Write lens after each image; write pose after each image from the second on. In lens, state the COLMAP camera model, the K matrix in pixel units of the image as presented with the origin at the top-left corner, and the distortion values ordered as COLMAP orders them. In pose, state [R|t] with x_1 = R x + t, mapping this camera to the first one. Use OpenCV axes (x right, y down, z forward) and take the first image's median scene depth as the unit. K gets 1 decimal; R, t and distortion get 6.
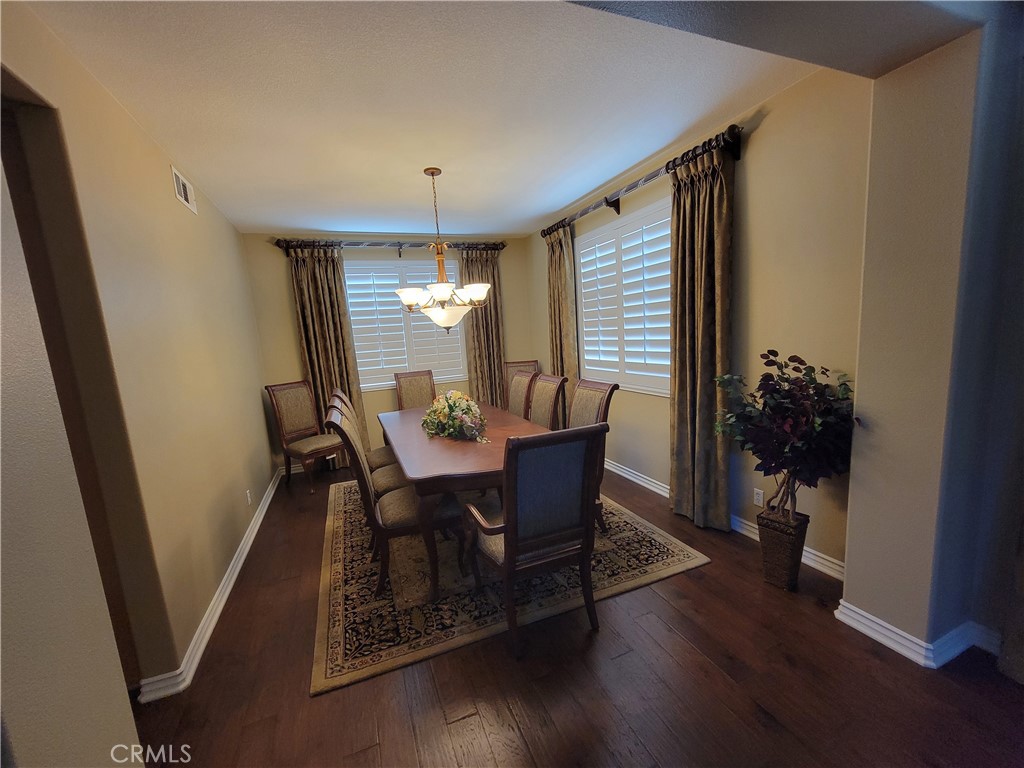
lens RADIAL K [[417.1, 0, 515.1], [0, 417.1, 389.9], [0, 0, 1]] dist [-0.006311, 0.003499]
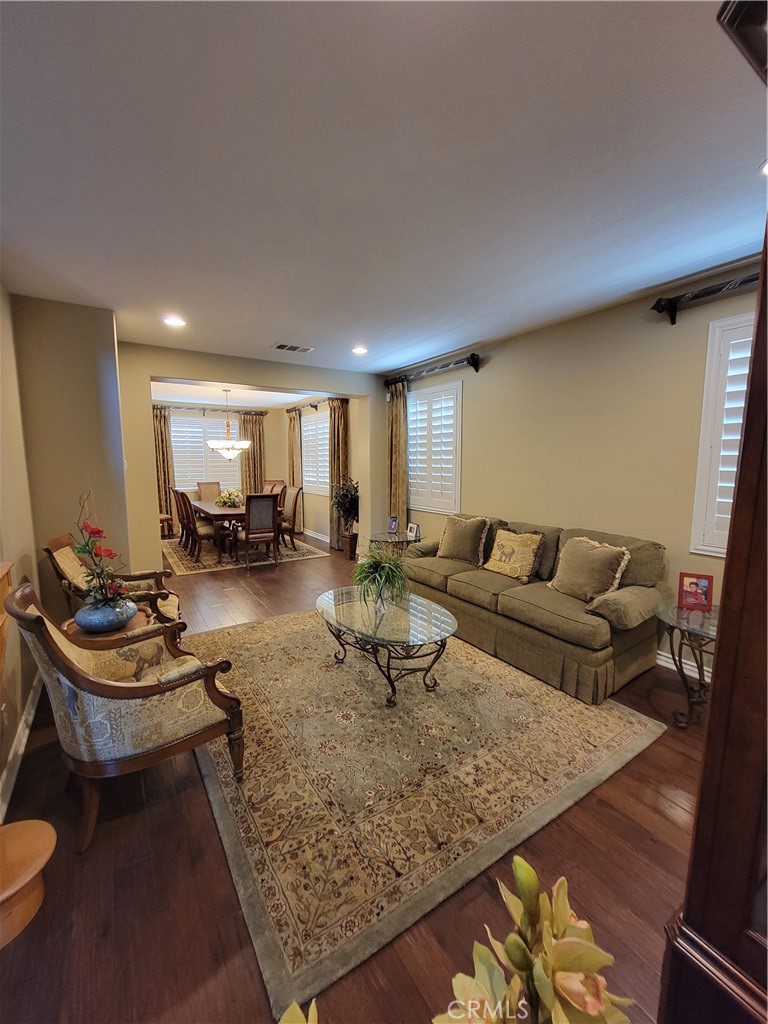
lens RADIAL K [[417.1, 0, 380.1], [0, 417.1, 515.3], [0, 0, 1]] dist [-0.006311, 0.003499]
pose [[0.982159, 0.042058, 0.183289, 0.168210], [-0.039084, 0.999040, -0.019810, 0.117061], [-0.183946, 0.012293, 0.982859, -0.970555]]
